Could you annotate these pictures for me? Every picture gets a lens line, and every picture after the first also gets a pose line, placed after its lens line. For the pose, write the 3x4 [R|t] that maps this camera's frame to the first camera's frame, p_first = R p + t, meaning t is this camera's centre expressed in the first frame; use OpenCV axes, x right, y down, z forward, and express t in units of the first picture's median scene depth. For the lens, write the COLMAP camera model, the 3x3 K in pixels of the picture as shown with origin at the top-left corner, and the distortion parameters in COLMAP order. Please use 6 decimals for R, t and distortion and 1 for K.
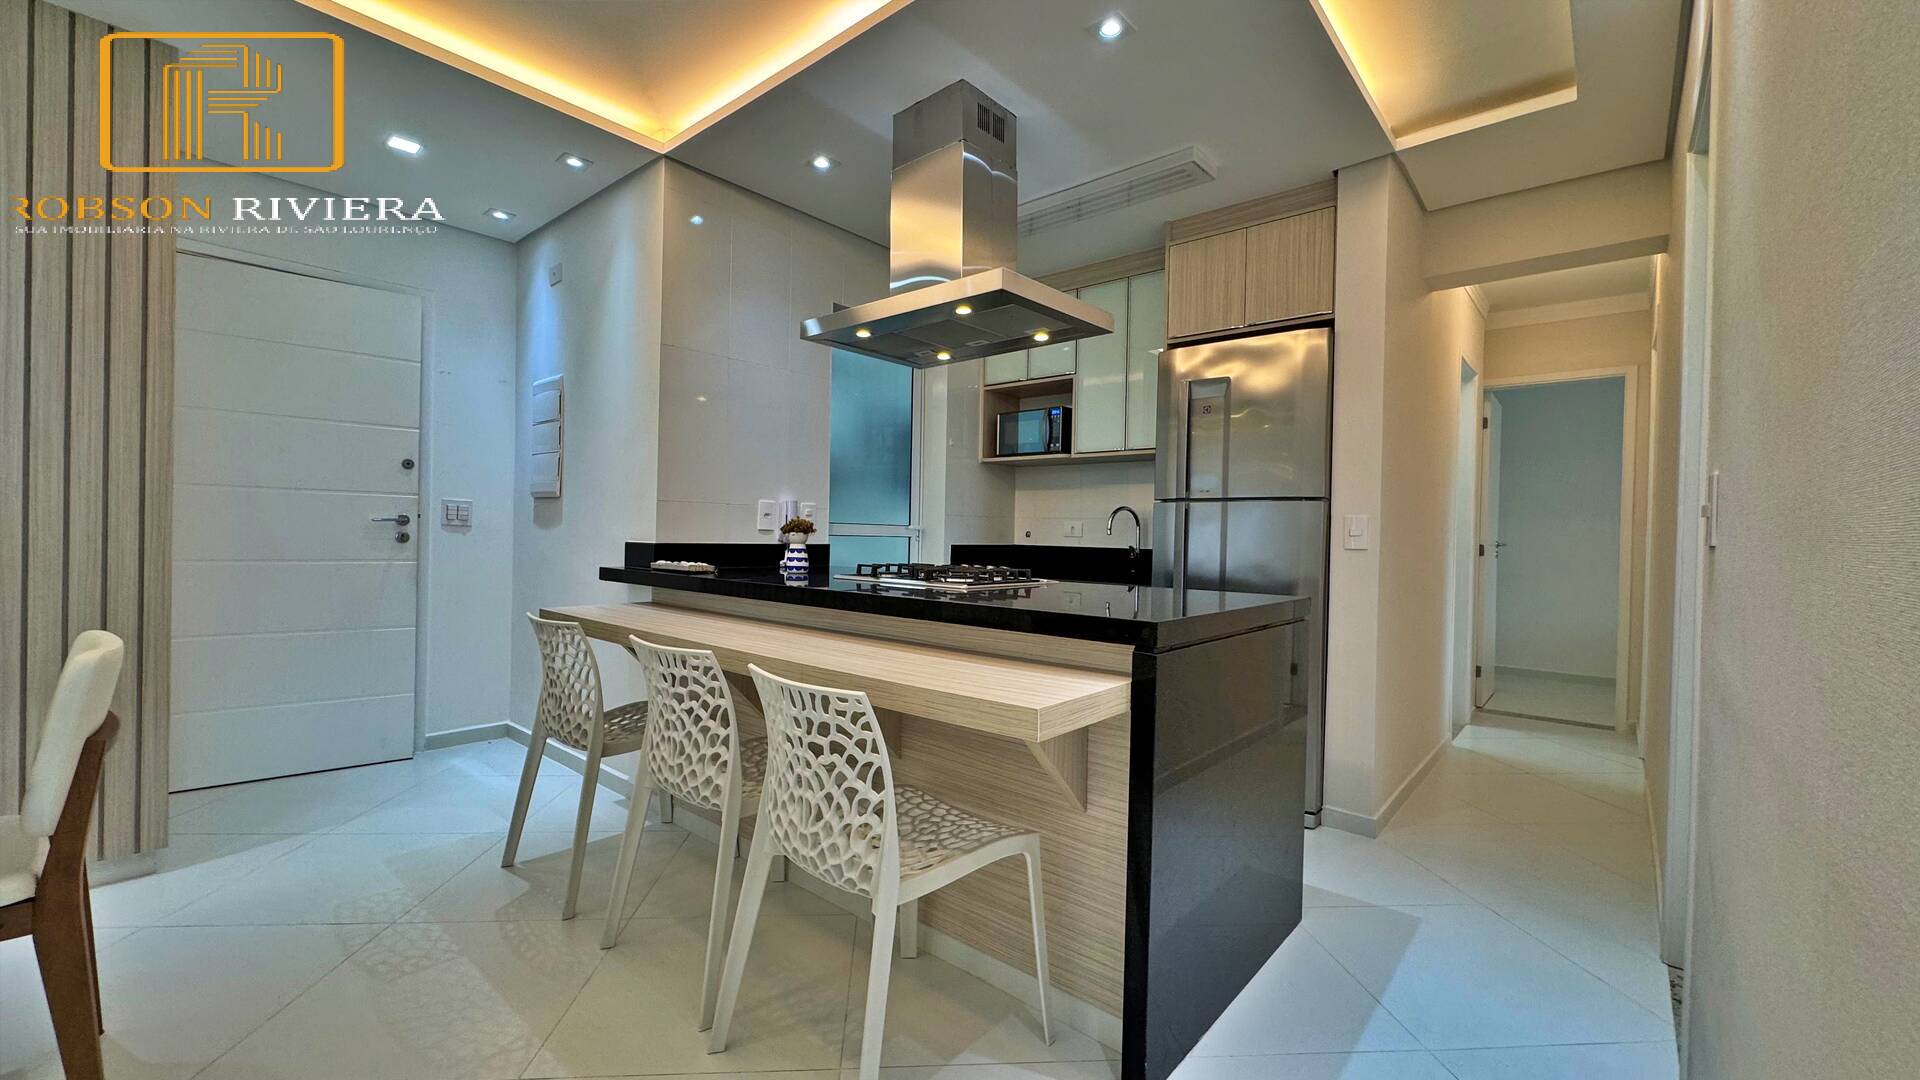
lens RADIAL K [[766.5, 0, 960.9], [0, 766.5, 536.9], [0, 0, 1]] dist [-0.000961, -0.000057]
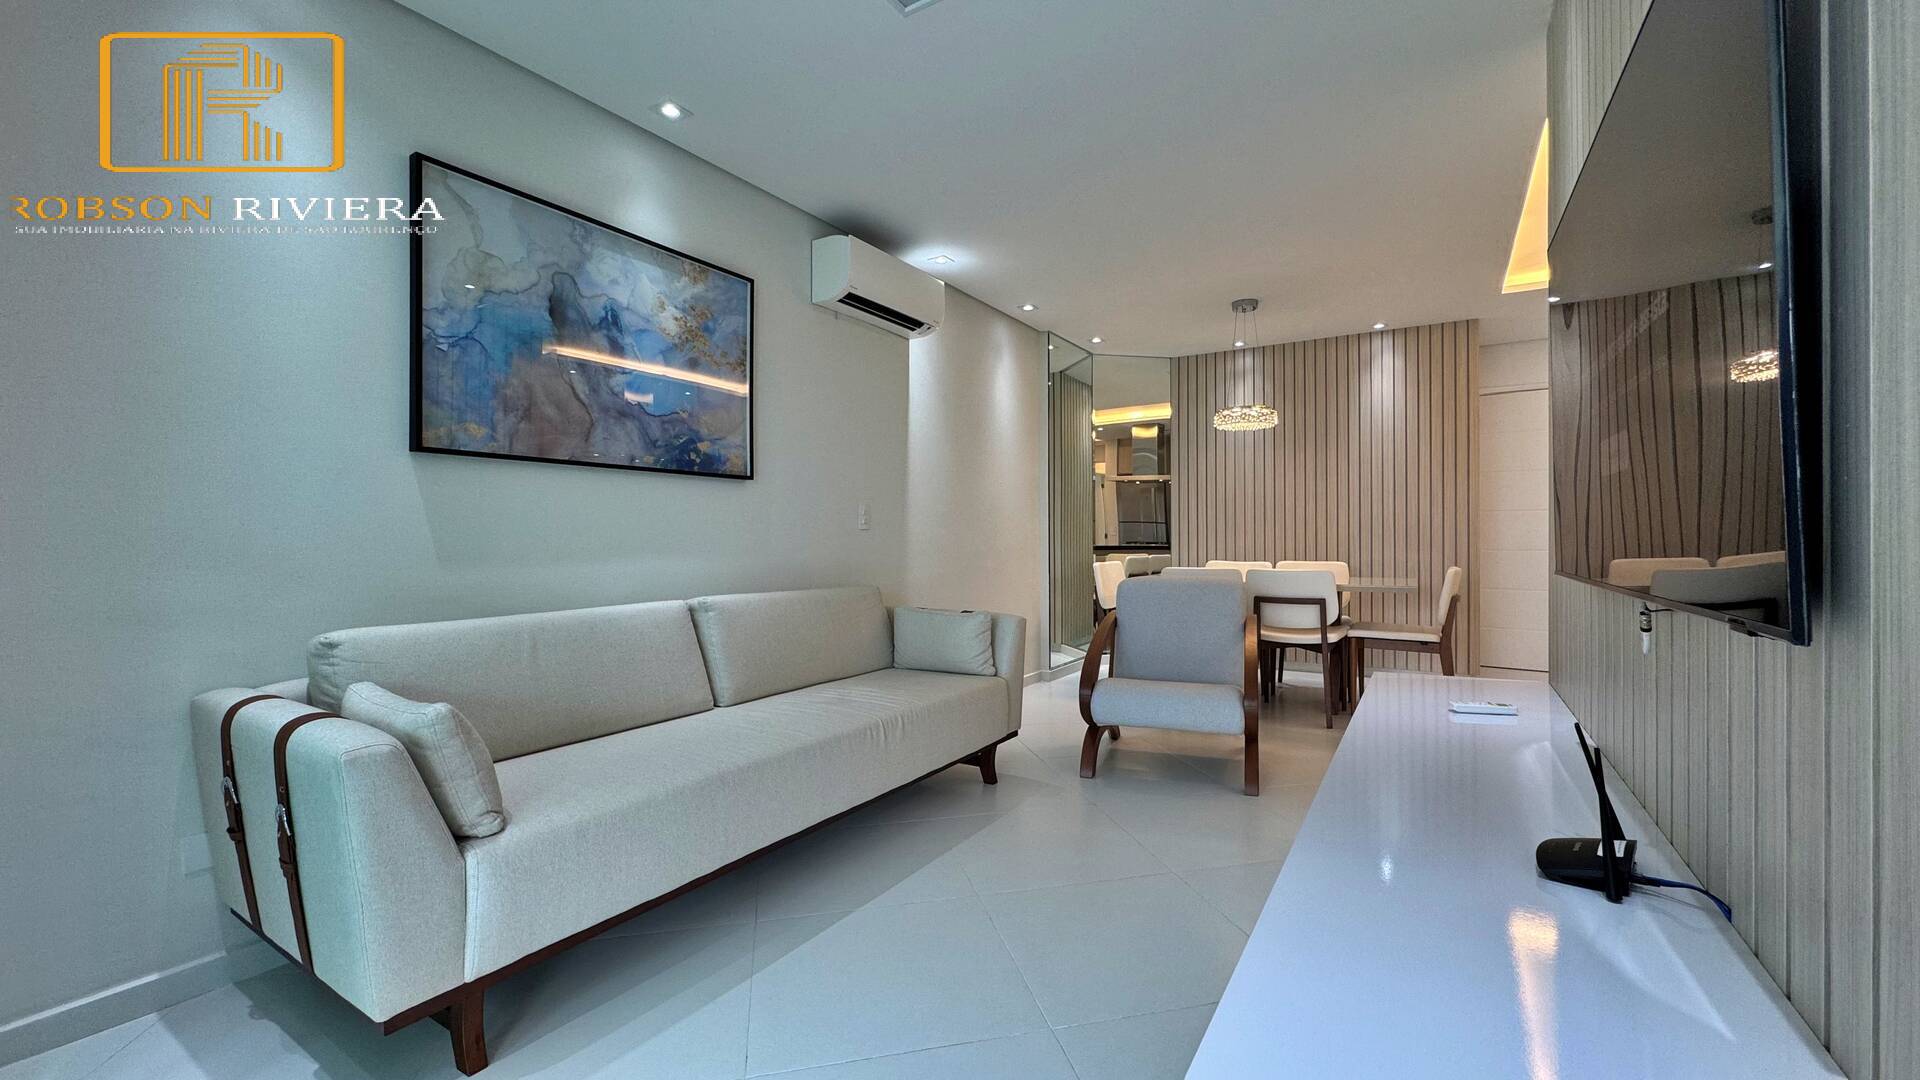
lens RADIAL K [[766.5, 0, 960.9], [0, 766.5, 536.9], [0, 0, 1]] dist [-0.000961, -0.000057]
pose [[0.148715, -0.020909, -0.988659, 1.253306], [0.004914, 0.999780, -0.020405, 0.055420], [0.988868, -0.001823, 0.148785, -1.092729]]
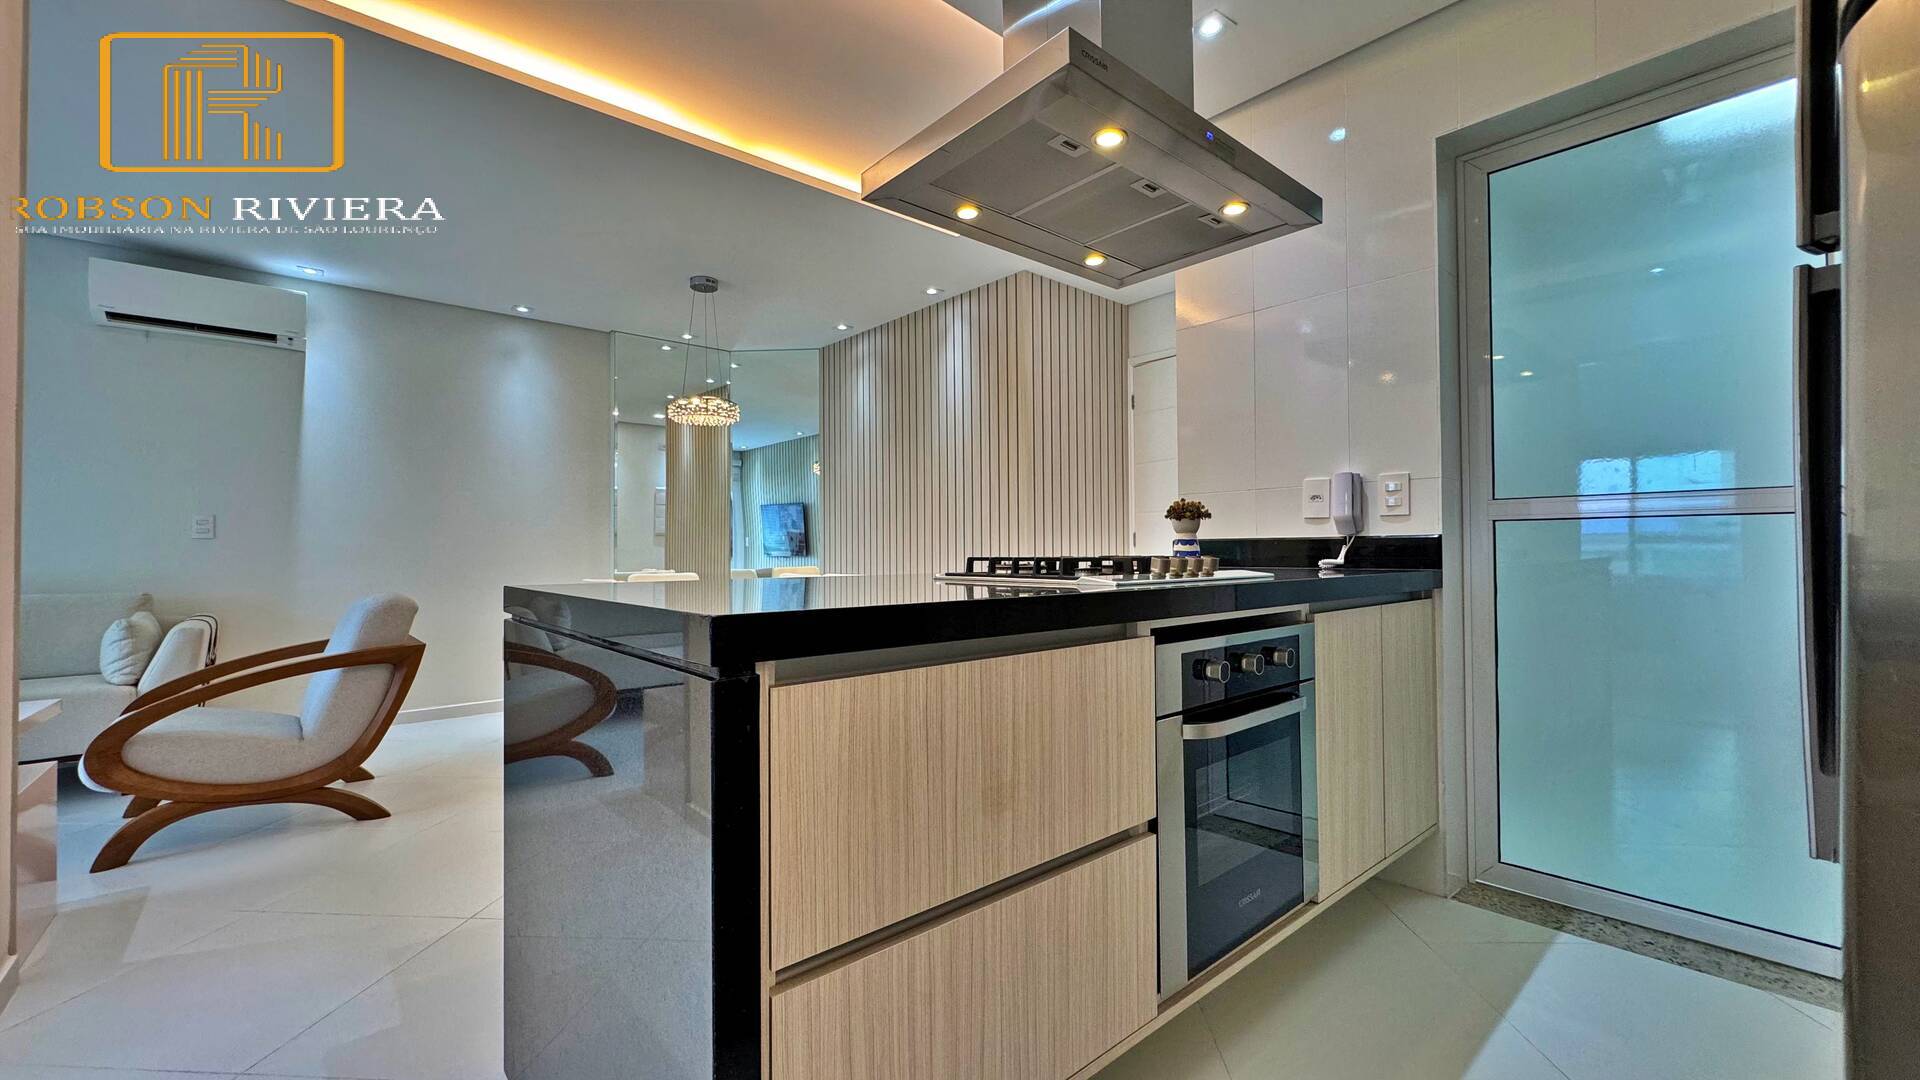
lens RADIAL K [[766.5, 0, 960.9], [0, 766.5, 536.9], [0, 0, 1]] dist [-0.000961, -0.000057]
pose [[-0.147275, -0.024249, -0.988798, 1.021166], [0.006274, 0.999656, -0.025450, 0.049422], [0.989076, -0.009952, -0.147072, 1.495597]]
